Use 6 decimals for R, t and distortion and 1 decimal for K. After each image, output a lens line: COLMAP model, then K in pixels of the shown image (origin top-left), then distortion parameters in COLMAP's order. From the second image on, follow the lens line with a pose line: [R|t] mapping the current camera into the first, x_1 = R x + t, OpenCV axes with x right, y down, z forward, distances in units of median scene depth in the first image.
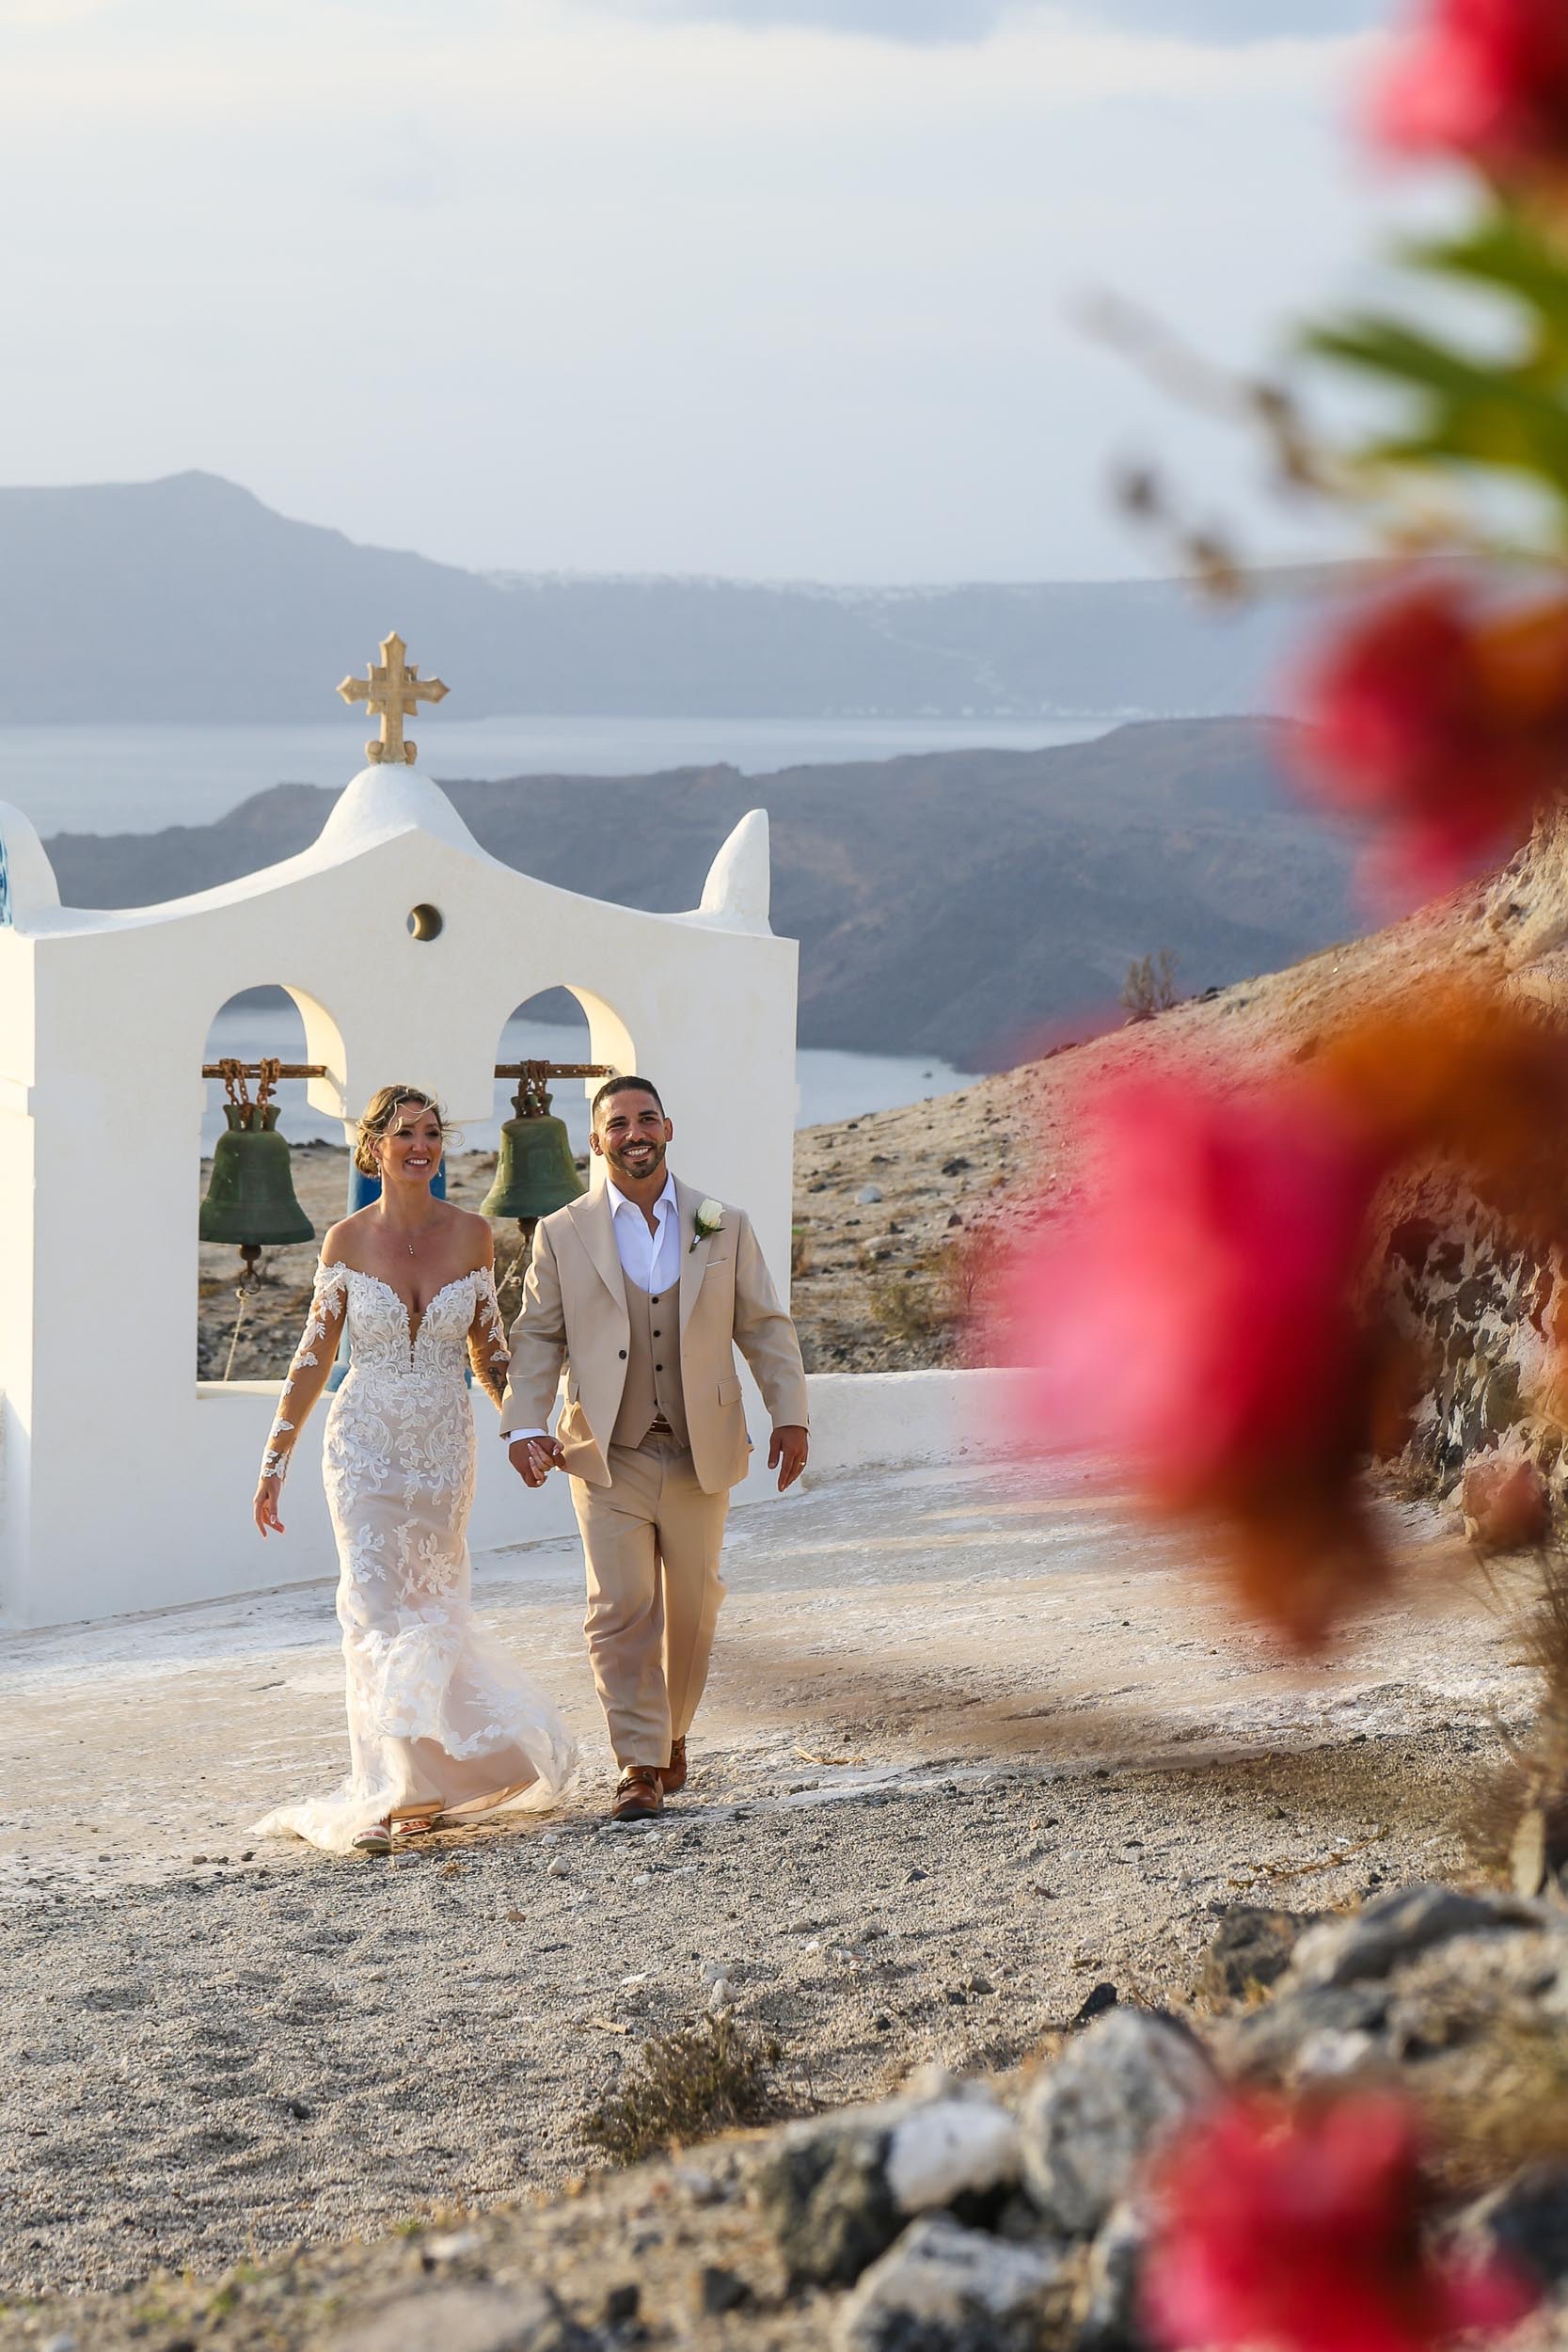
lens RADIAL K [[1670.4, 0, 784.0], [0, 1670.4, 1176.0], [0, 0, 1]] dist [-0.121683, 0.081119]
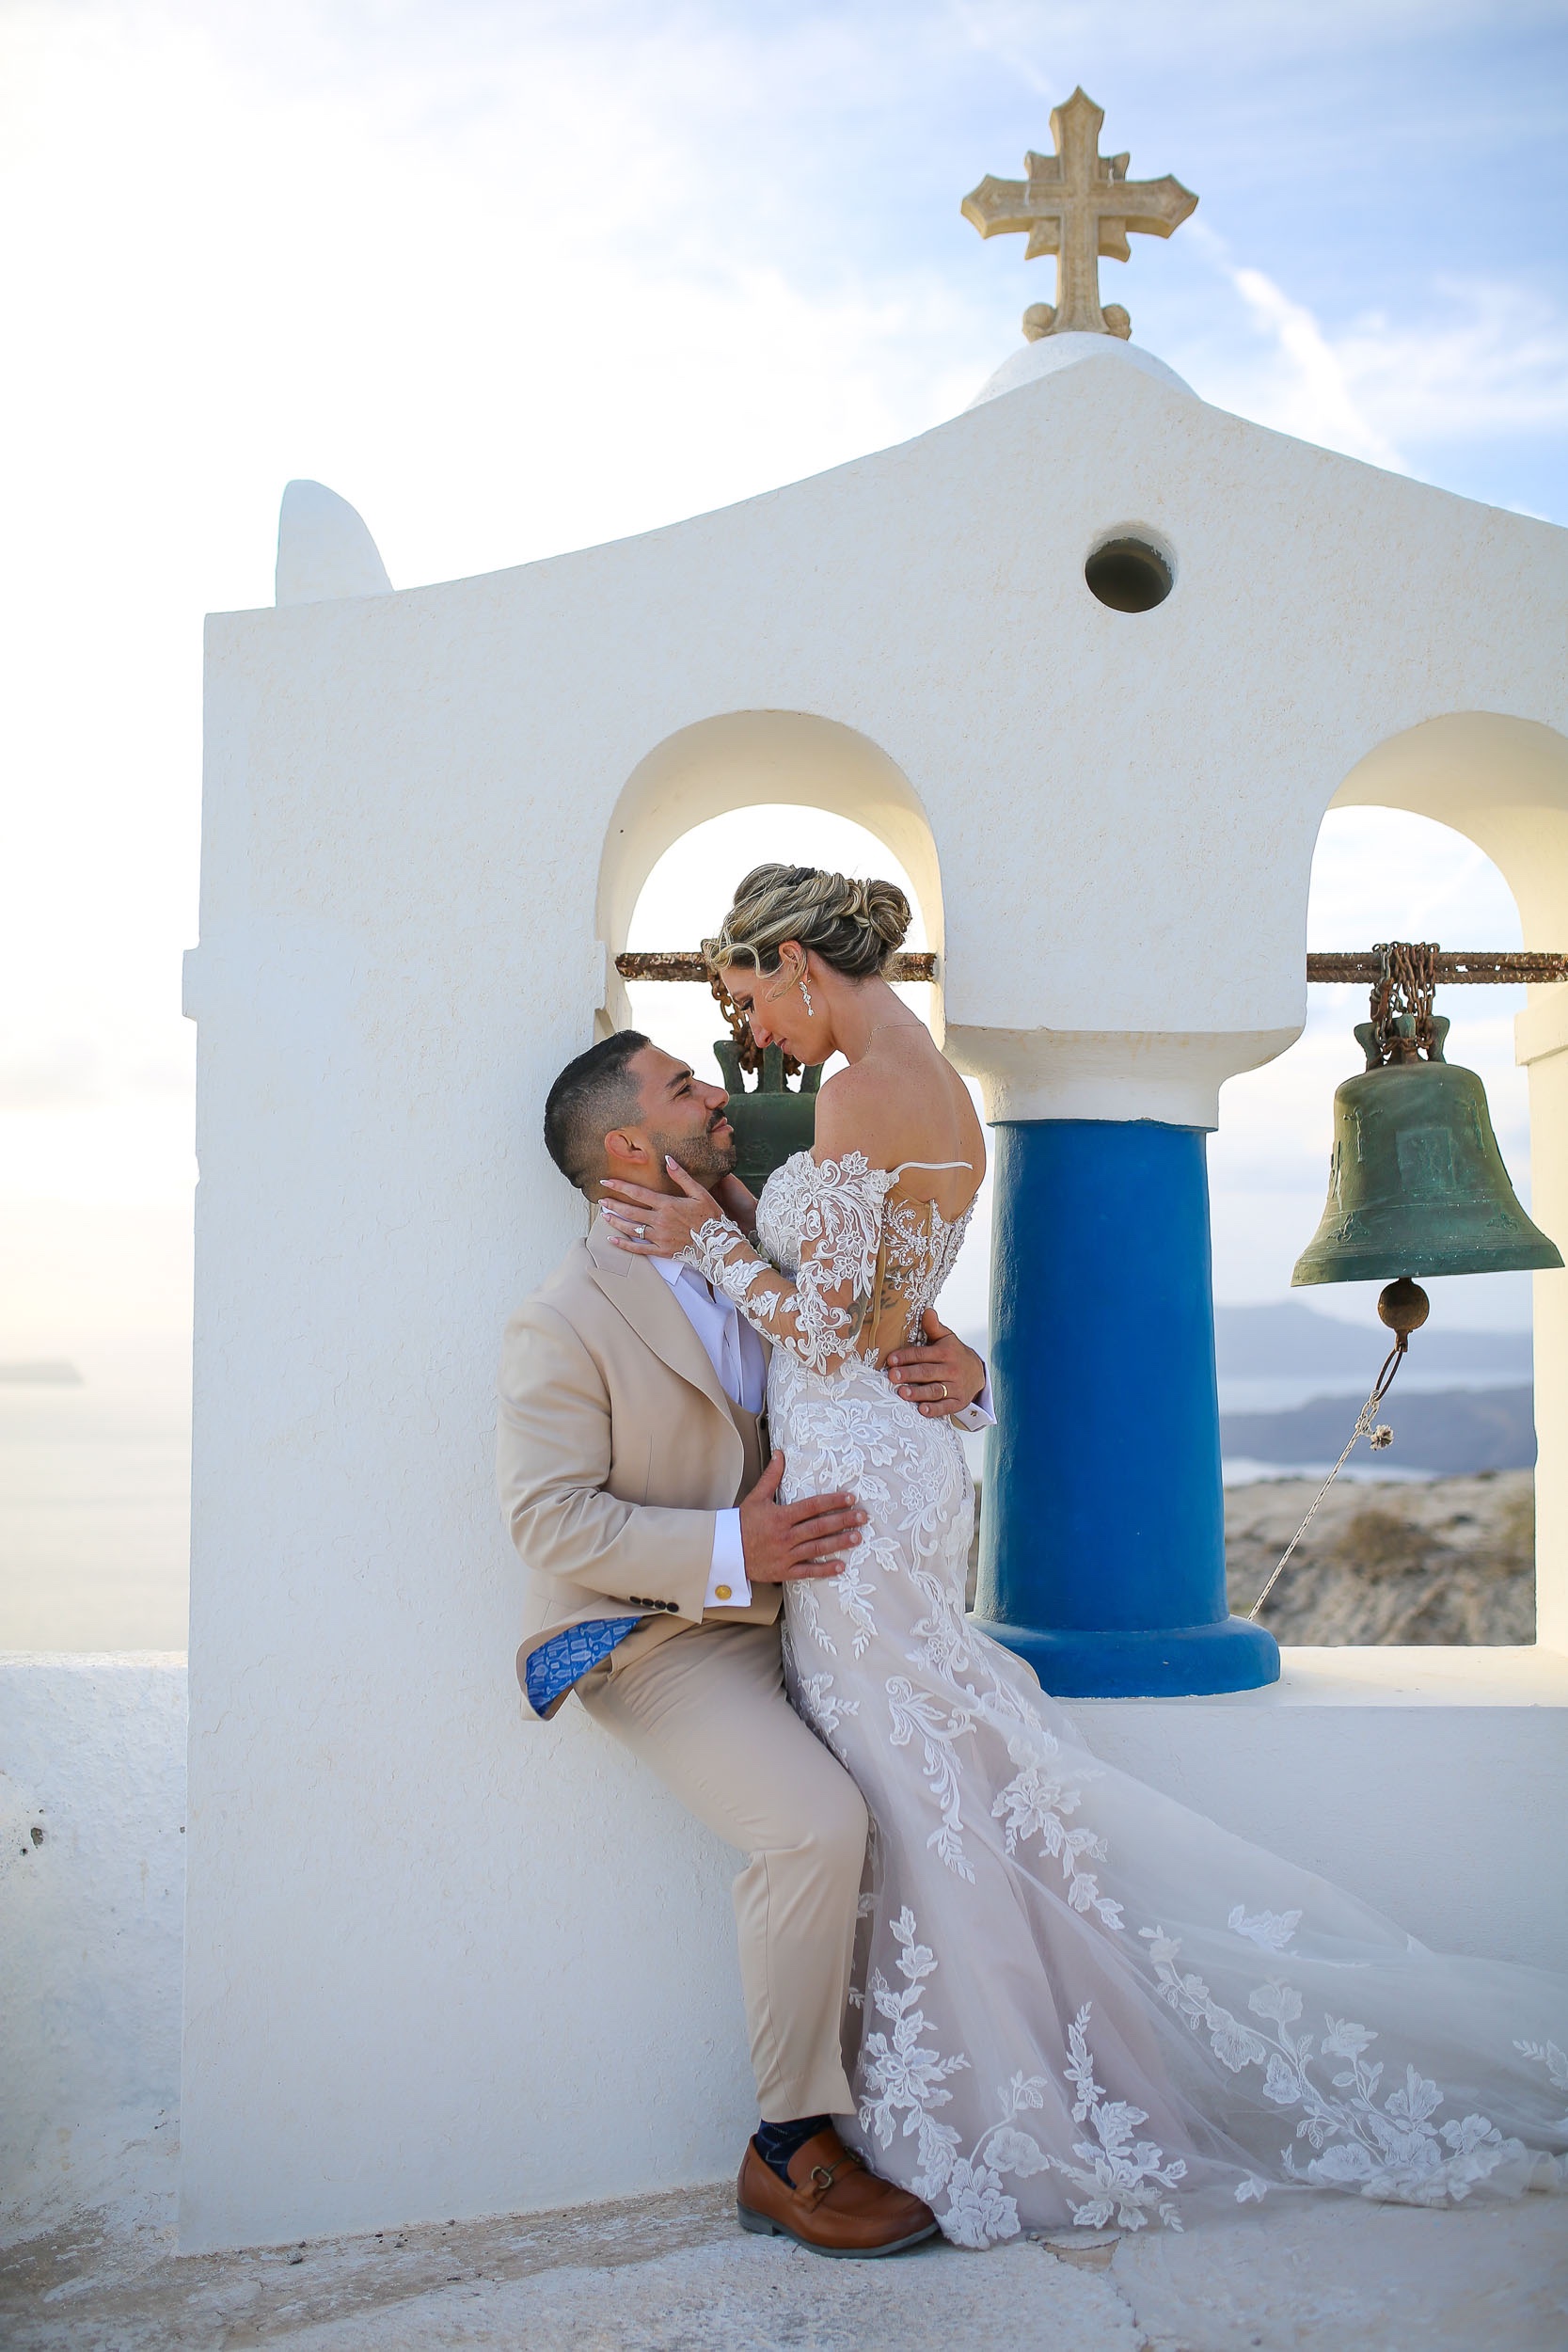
lens RADIAL K [[1670.4, 0, 784.0], [0, 1670.4, 1176.0], [0, 0, 1]] dist [-0.121683, 0.081119]
pose [[0.878048, -0.018927, -0.478197, -0.088351], [-0.013913, 0.997786, -0.065039, 0.025388], [0.478369, 0.063760, 0.875841, 0.545771]]
